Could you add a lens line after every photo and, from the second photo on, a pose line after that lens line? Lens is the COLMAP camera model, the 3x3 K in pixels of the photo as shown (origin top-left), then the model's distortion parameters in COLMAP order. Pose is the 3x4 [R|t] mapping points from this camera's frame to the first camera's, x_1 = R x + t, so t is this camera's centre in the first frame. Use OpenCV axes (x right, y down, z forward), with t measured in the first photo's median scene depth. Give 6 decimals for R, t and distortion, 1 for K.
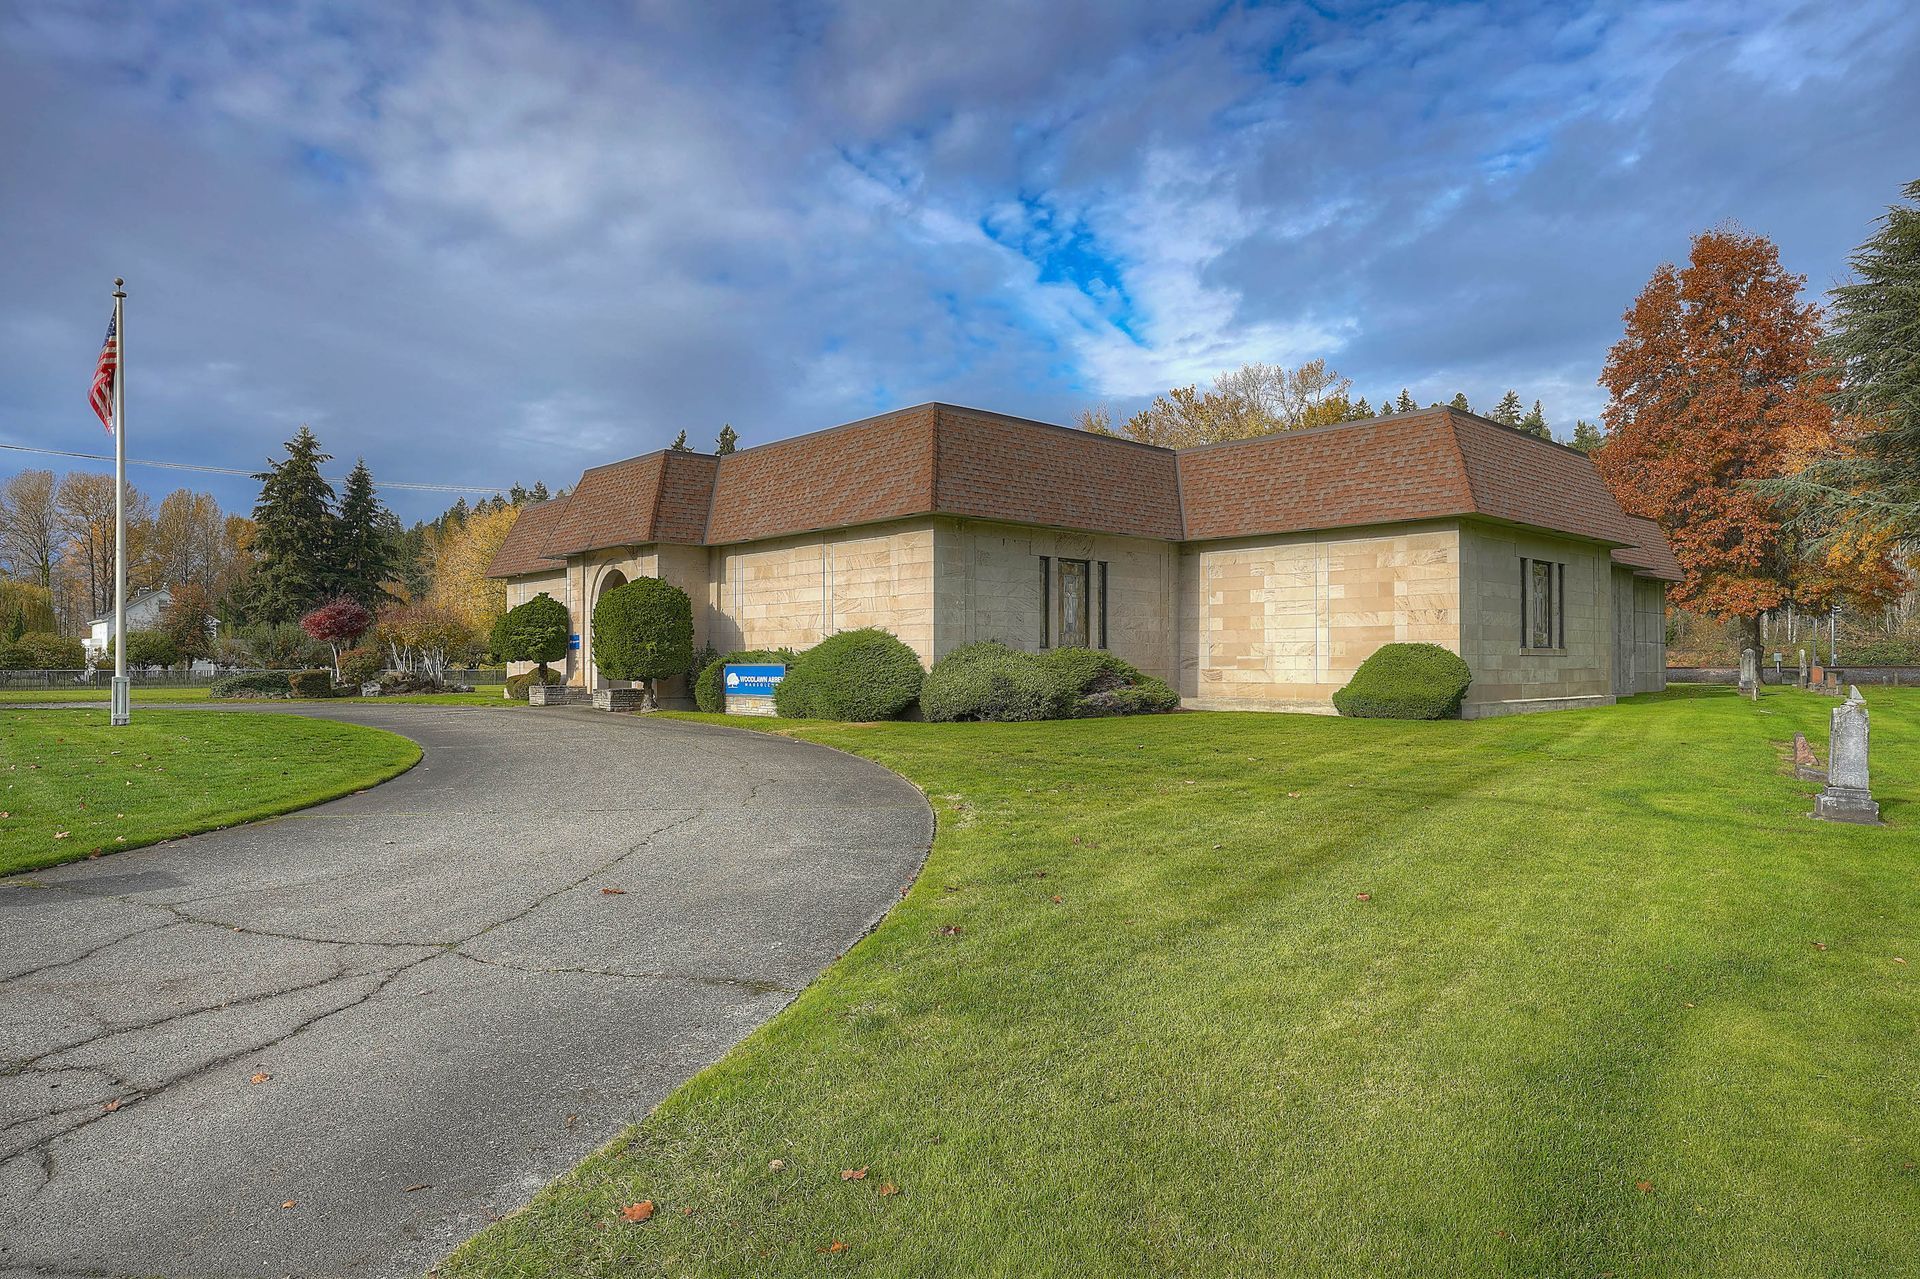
lens RADIAL K [[1146.3, 0, 936.3], [0, 1146.3, 638.7], [0, 0, 1]] dist [-0.005323, 0.000207]
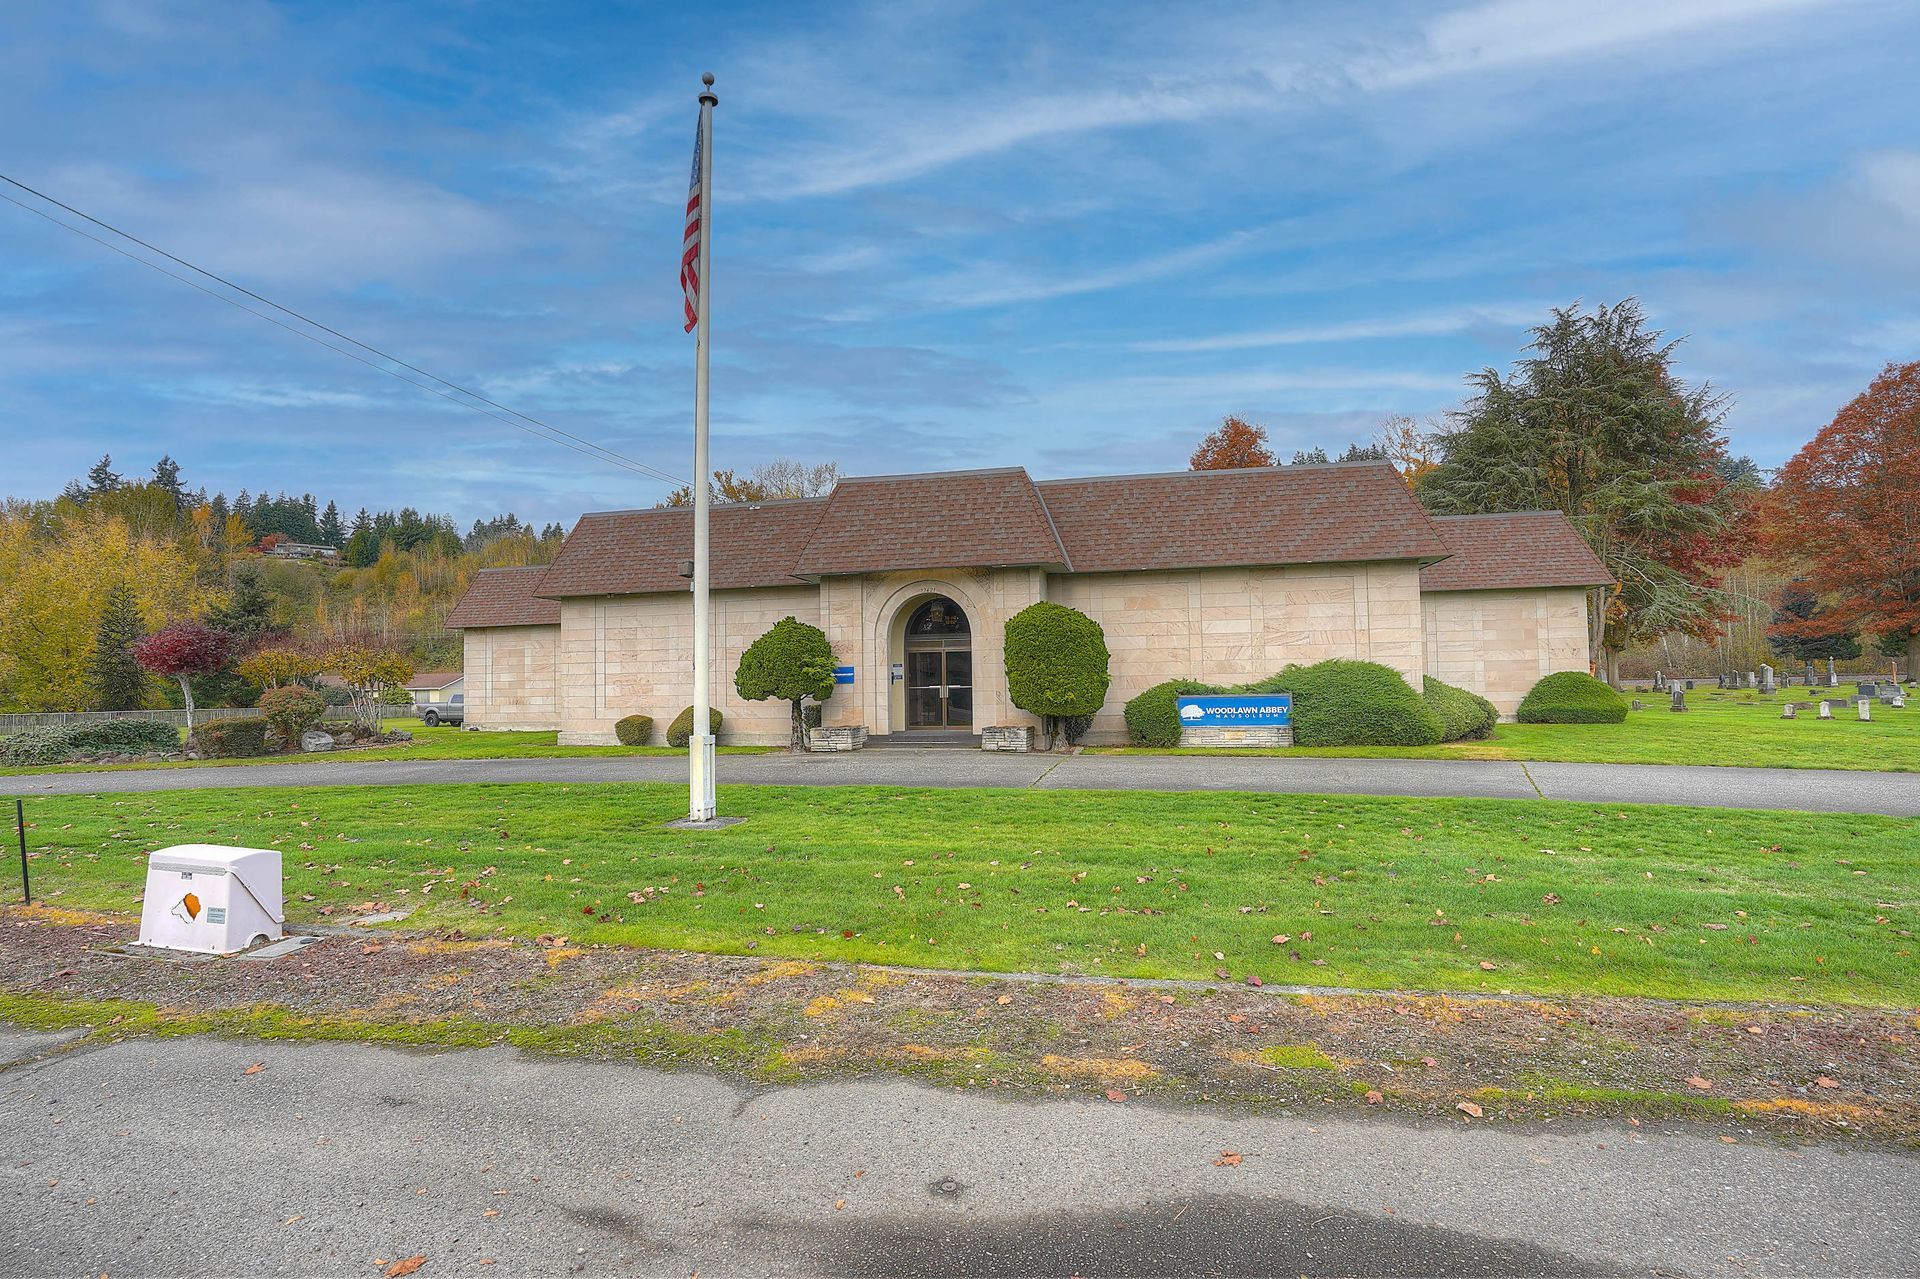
lens RADIAL K [[882.8, 0, 951.0], [0, 882.8, 646.9], [0, 0, 1]] dist [-0.070809, 0.027851]
pose [[0.817850, 0.014031, 0.575261, -0.687189], [0.003659, 0.999556, -0.029582, 0.001855], [-0.575420, 0.026298, 0.817435, 0.450876]]
